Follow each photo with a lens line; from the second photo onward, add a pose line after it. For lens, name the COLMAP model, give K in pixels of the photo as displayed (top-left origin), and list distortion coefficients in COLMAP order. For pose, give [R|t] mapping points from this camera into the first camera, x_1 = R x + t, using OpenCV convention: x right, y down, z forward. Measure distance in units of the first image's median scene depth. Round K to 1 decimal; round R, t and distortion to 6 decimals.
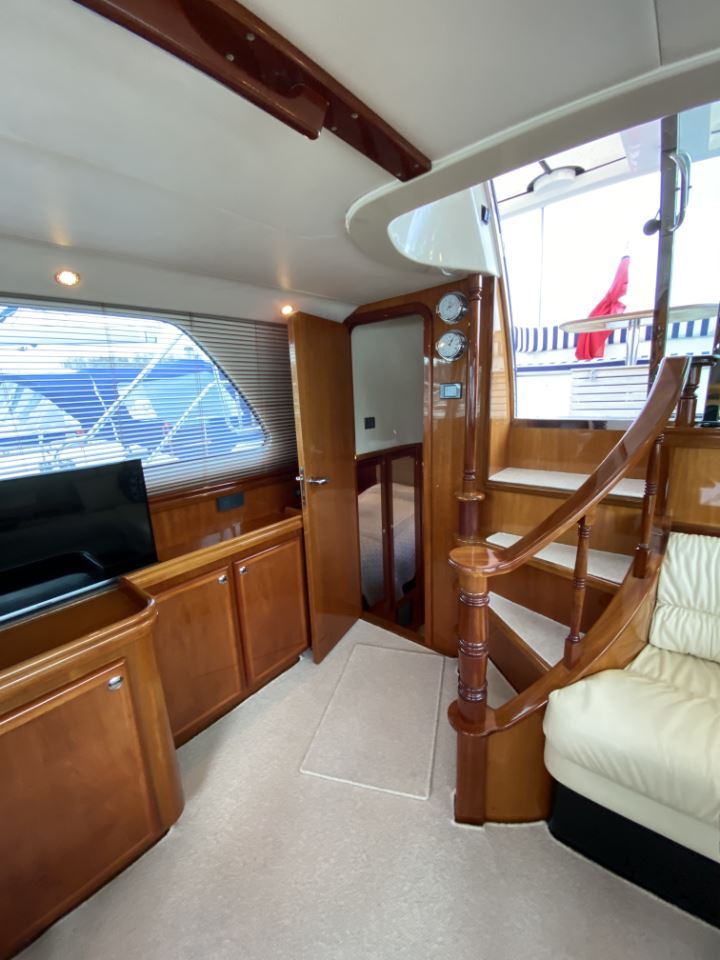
lens RADIAL K [[383.6, 0, 359.1], [0, 383.6, 475.1], [0, 0, 1]] dist [0.008314, -0.000526]
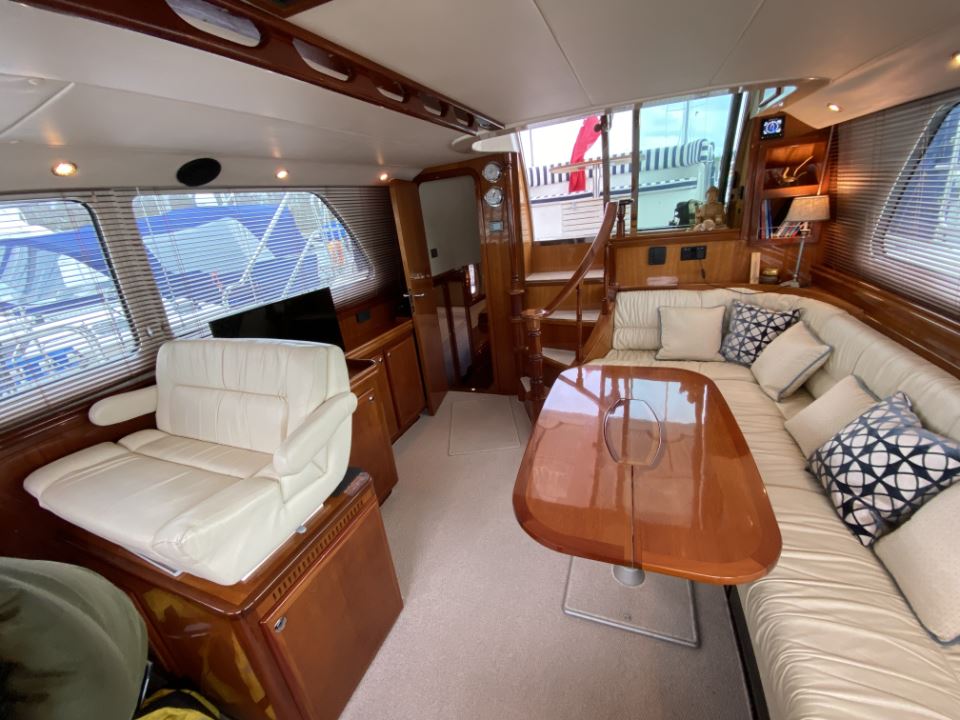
lens RADIAL K [[383.6, 0, 479.0], [0, 383.6, 359.5], [0, 0, 1]] dist [0.008314, -0.000526]
pose [[0.949932, -0.167742, 0.263614, -0.338745], [0.132196, 0.980210, 0.147354, 0.075457], [-0.283114, -0.105127, 0.953307, -0.542469]]
